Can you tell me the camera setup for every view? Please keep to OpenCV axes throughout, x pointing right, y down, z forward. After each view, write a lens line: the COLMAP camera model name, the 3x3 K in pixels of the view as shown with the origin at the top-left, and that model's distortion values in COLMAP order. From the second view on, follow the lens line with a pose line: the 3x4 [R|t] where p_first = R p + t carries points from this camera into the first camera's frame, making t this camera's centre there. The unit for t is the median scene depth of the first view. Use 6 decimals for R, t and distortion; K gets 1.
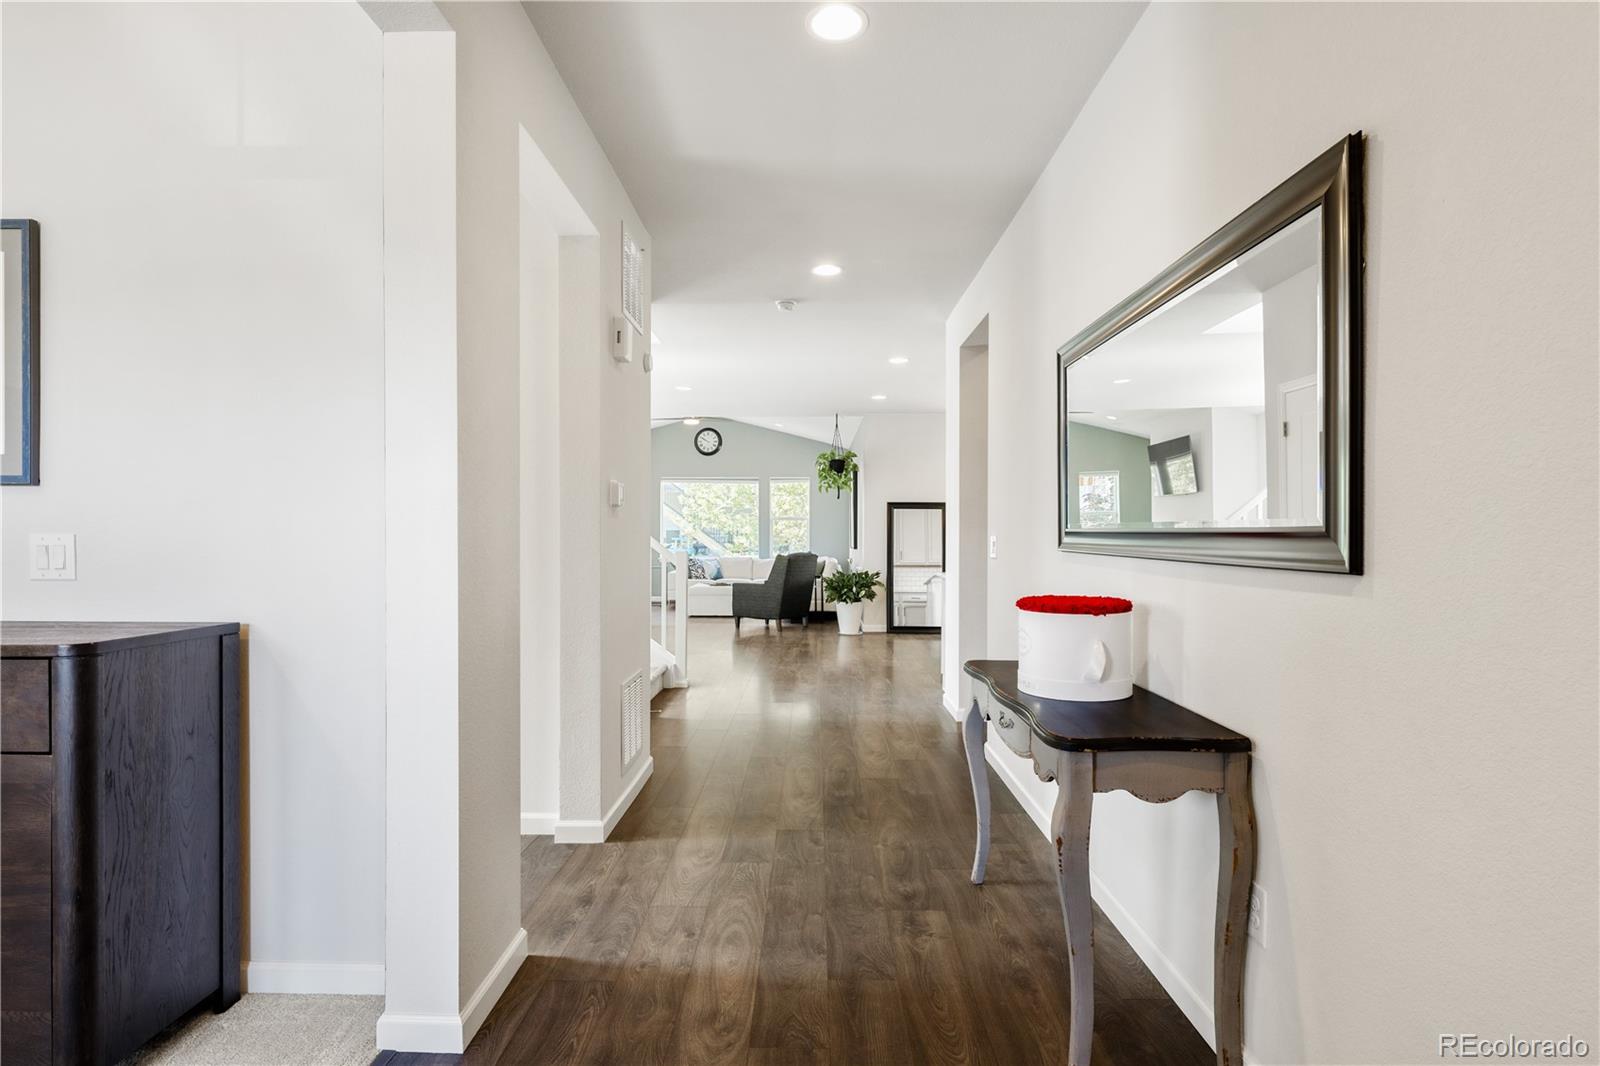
lens RADIAL K [[778.6, 0, 802.3], [0, 778.6, 532.8], [0, 0, 1]] dist [0.002001, -0.003002]
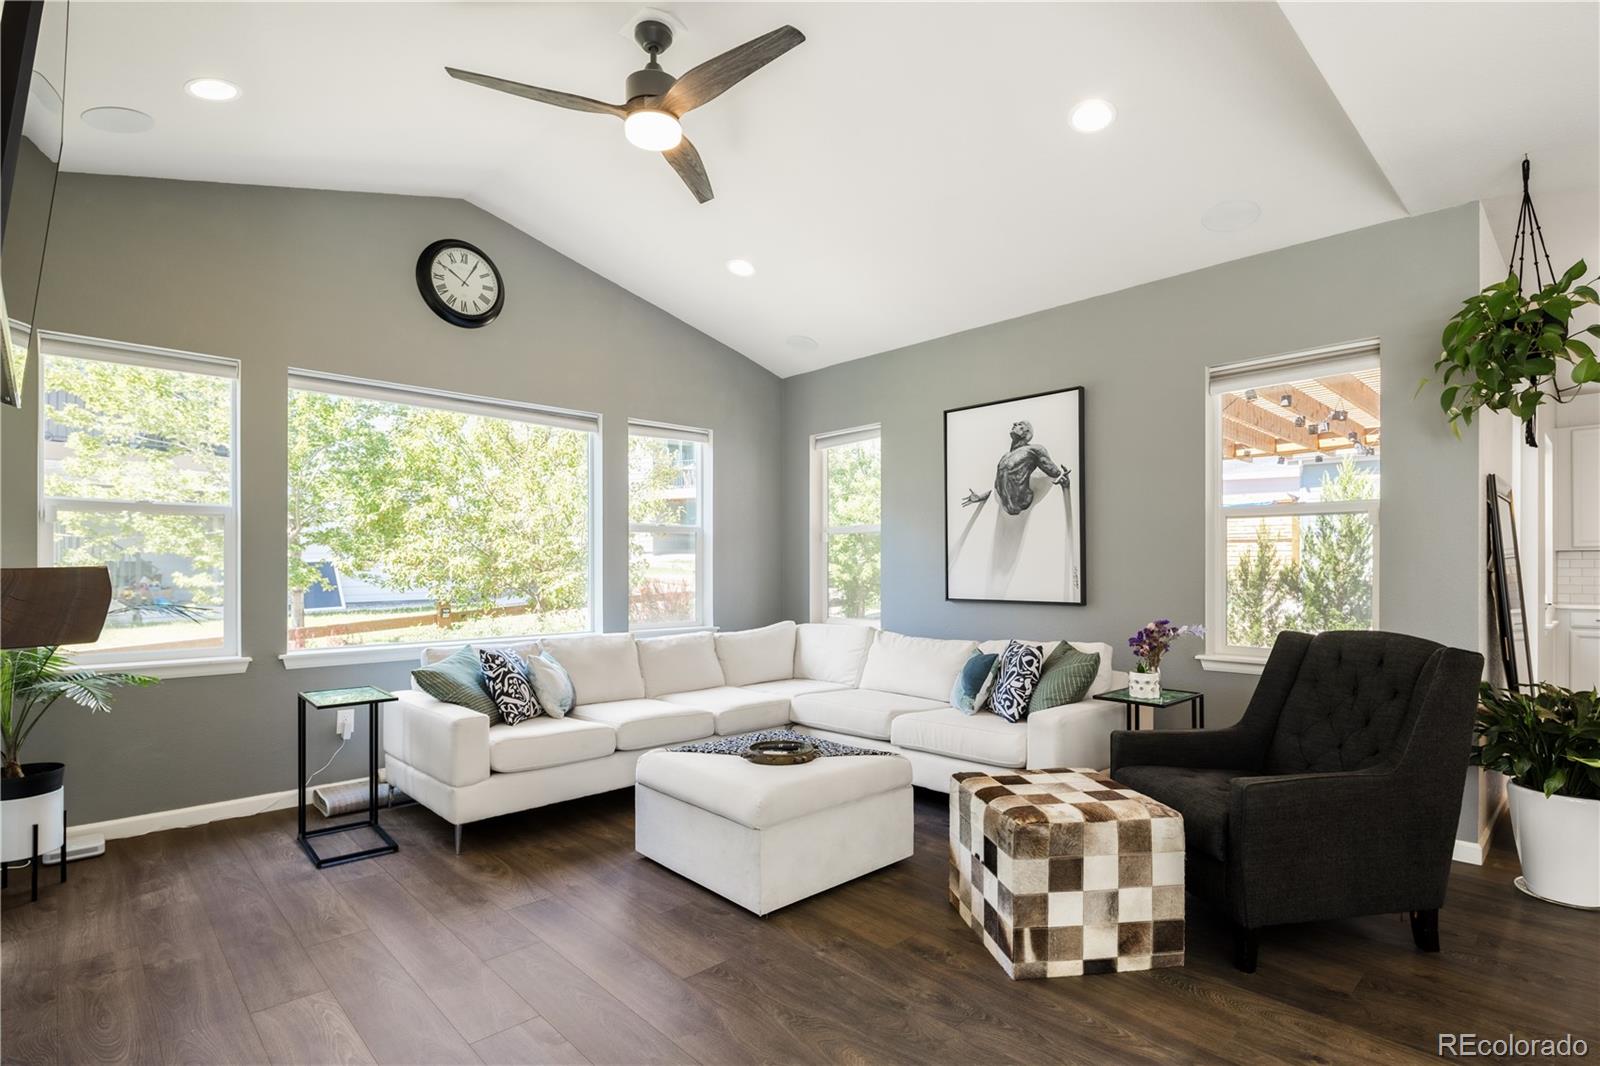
lens RADIAL K [[778.6, 0, 802.4], [0, 778.6, 564.7], [0, 0, 1]] dist [0.002001, -0.003002]
pose [[0.716094, 0.002188, 0.698001, -0.245835], [-0.000060, 0.999995, -0.003073, 0.000915], [-0.698004, 0.002158, 0.716090, 0.668667]]
